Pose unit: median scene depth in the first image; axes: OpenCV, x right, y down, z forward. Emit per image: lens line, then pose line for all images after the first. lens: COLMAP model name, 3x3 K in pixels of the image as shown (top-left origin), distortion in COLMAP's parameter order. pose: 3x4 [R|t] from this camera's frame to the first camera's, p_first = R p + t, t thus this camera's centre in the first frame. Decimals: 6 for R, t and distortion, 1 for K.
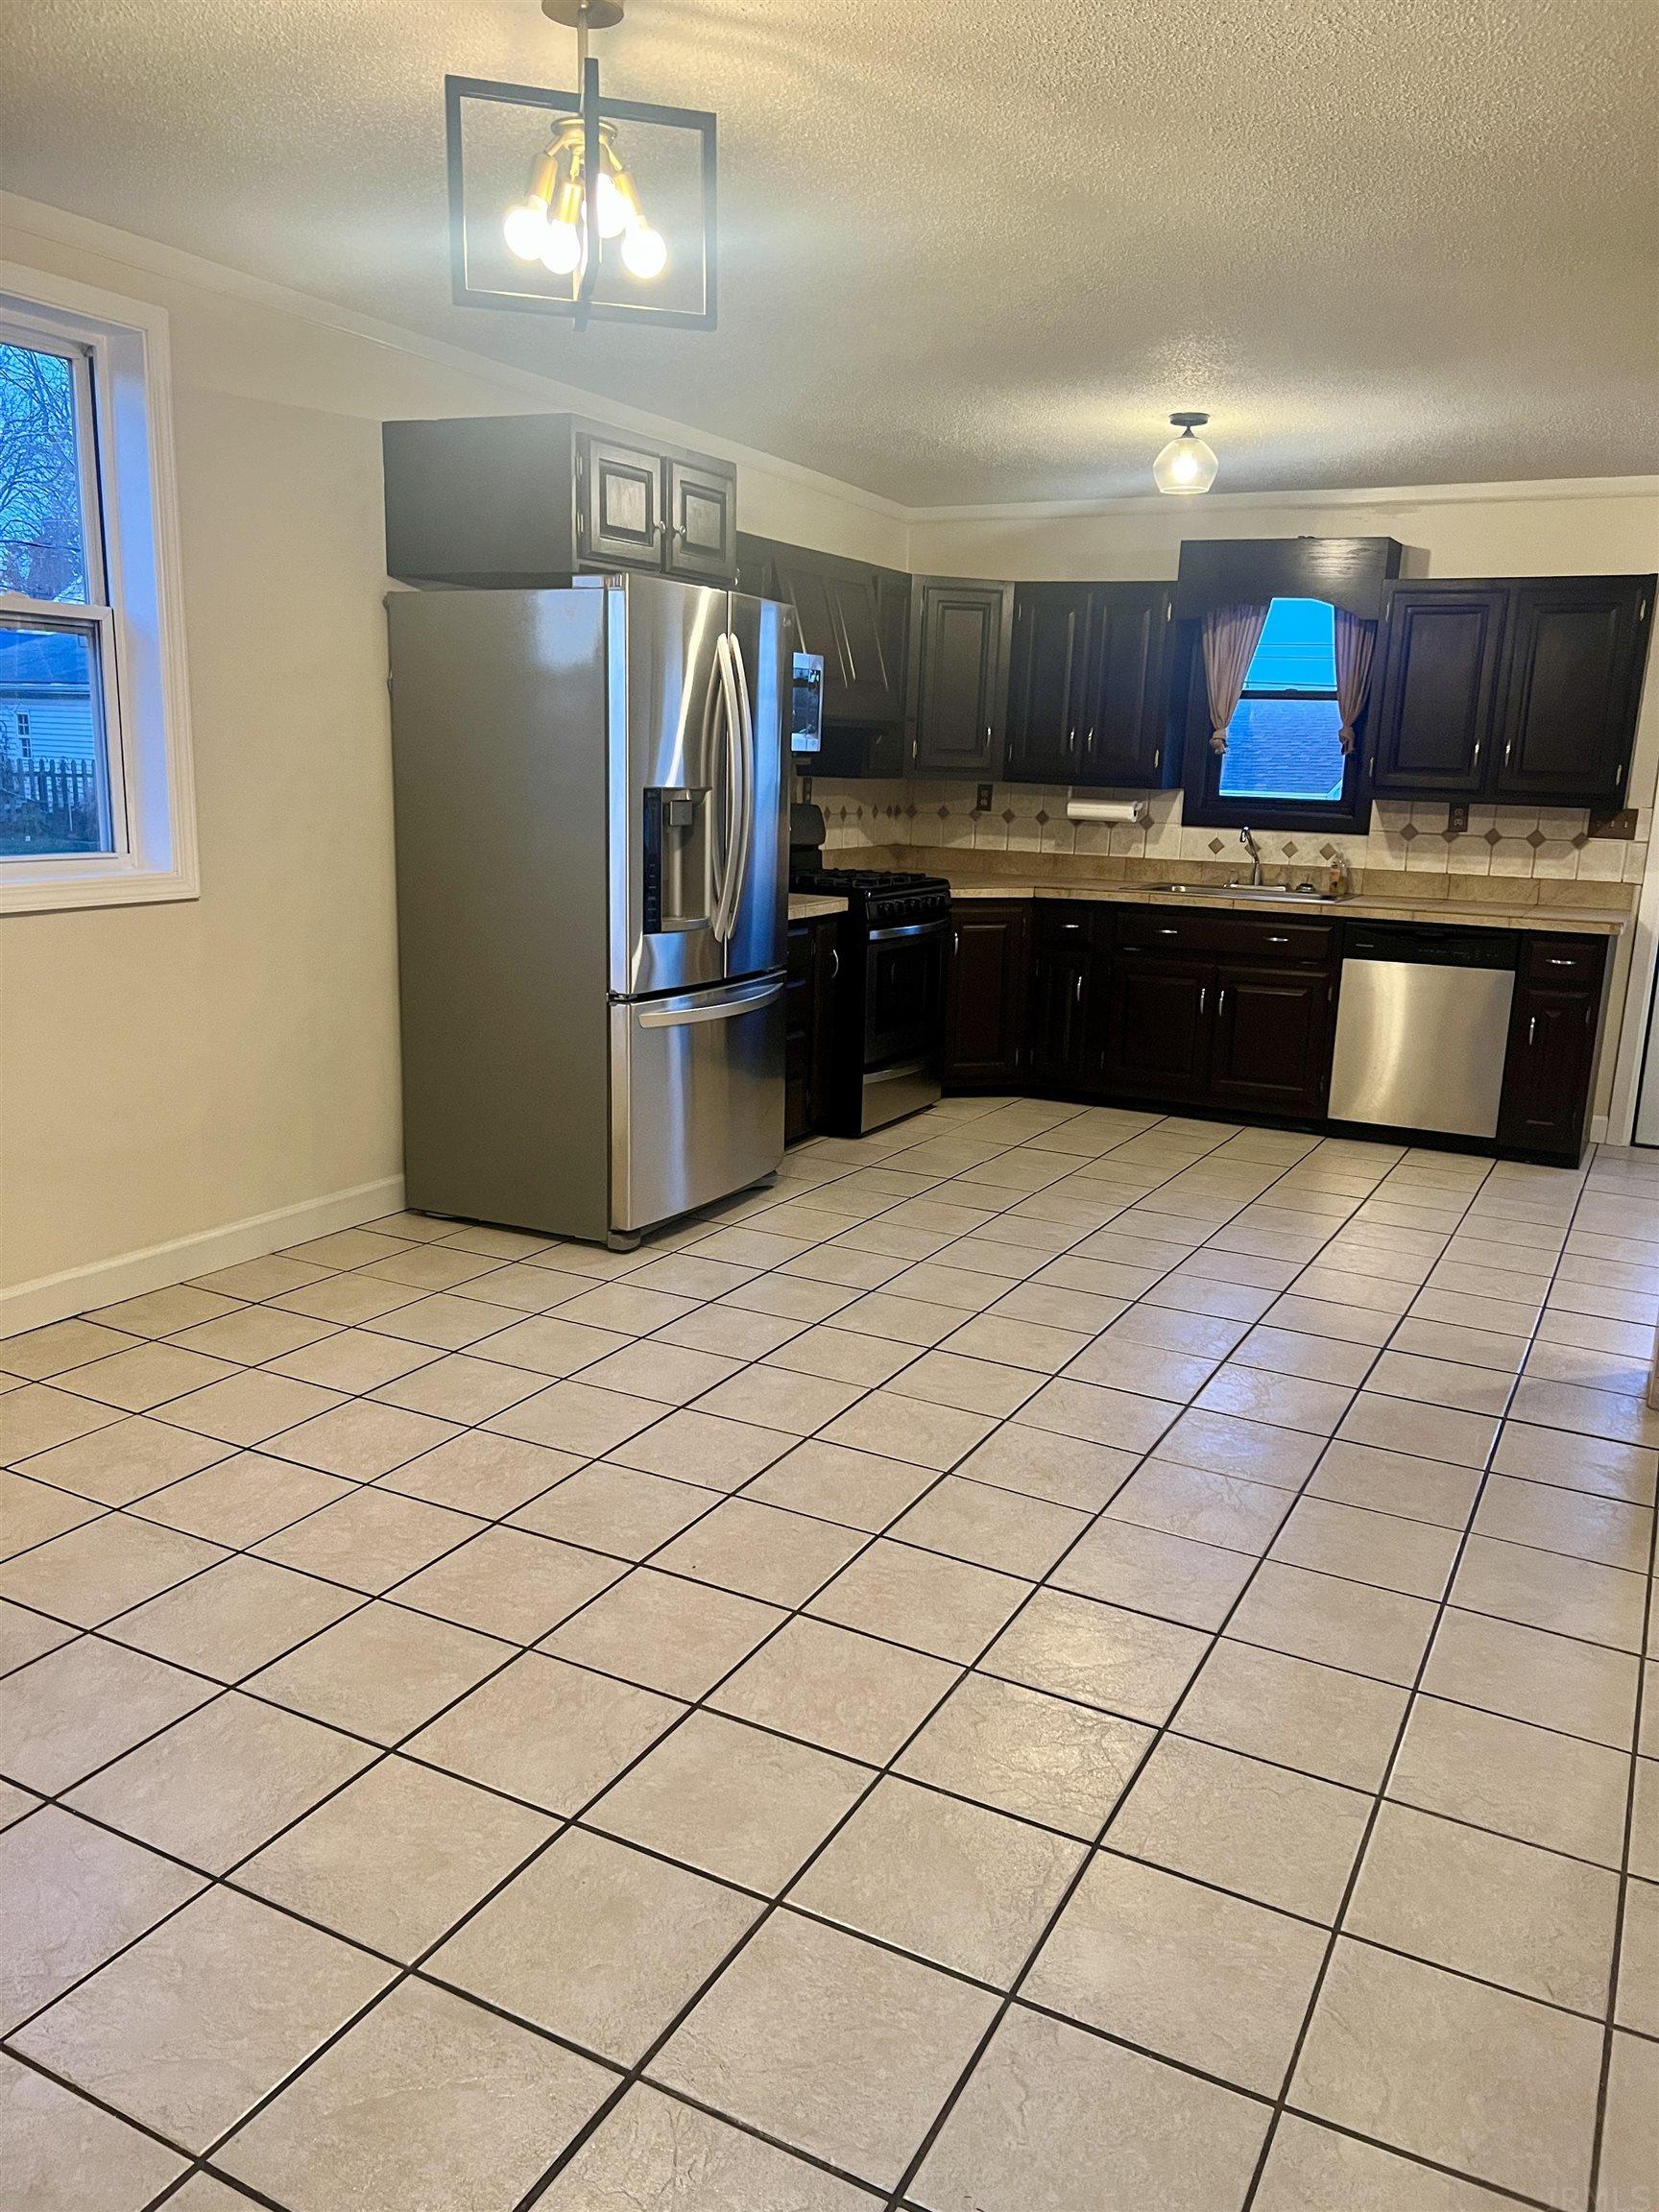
lens RADIAL K [[1642.6, 0, 811.1], [0, 1642.6, 1099.2], [0, 0, 1]] dist [0.051989, -0.051751]
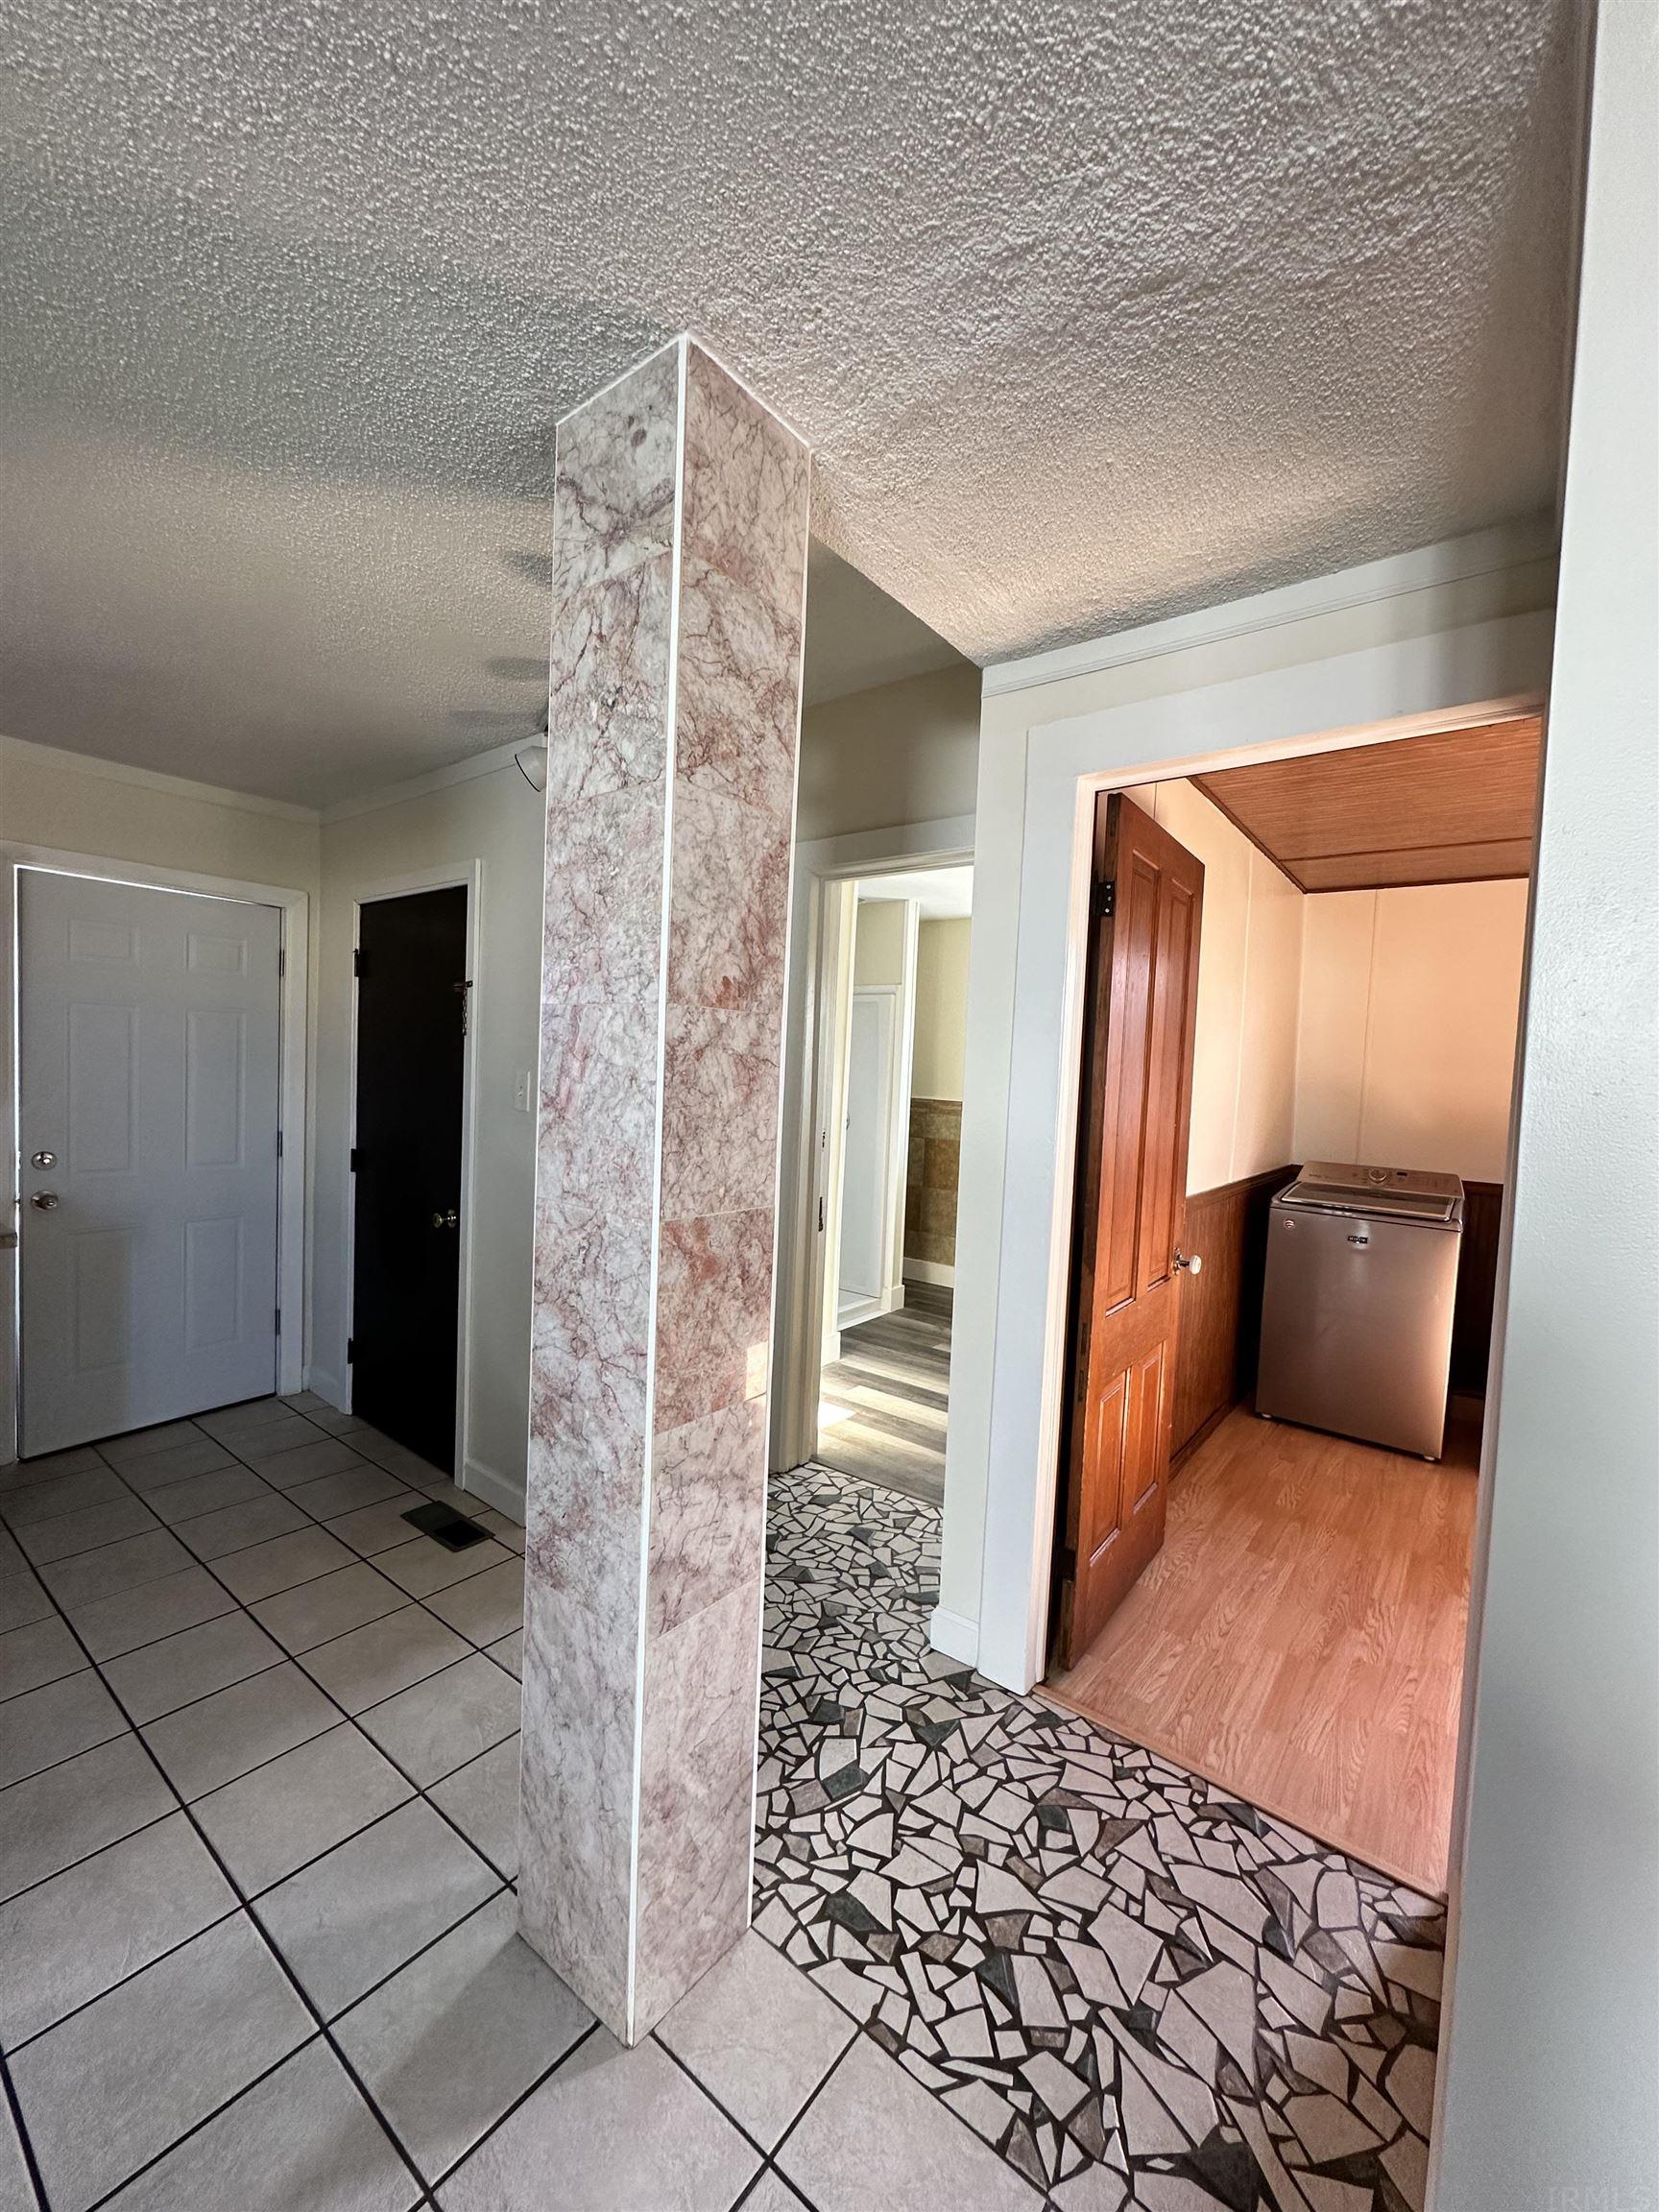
lens RADIAL K [[894.8, 0, 851.2], [0, 894.8, 1102.9], [0, 0, 1]] dist [-0.000771, 0.000480]
pose [[0.170472, -0.068748, 0.982961, 0.121545], [0.172595, 0.984224, 0.038904, -0.113581], [-0.970129, 0.163022, 0.179648, 0.488345]]
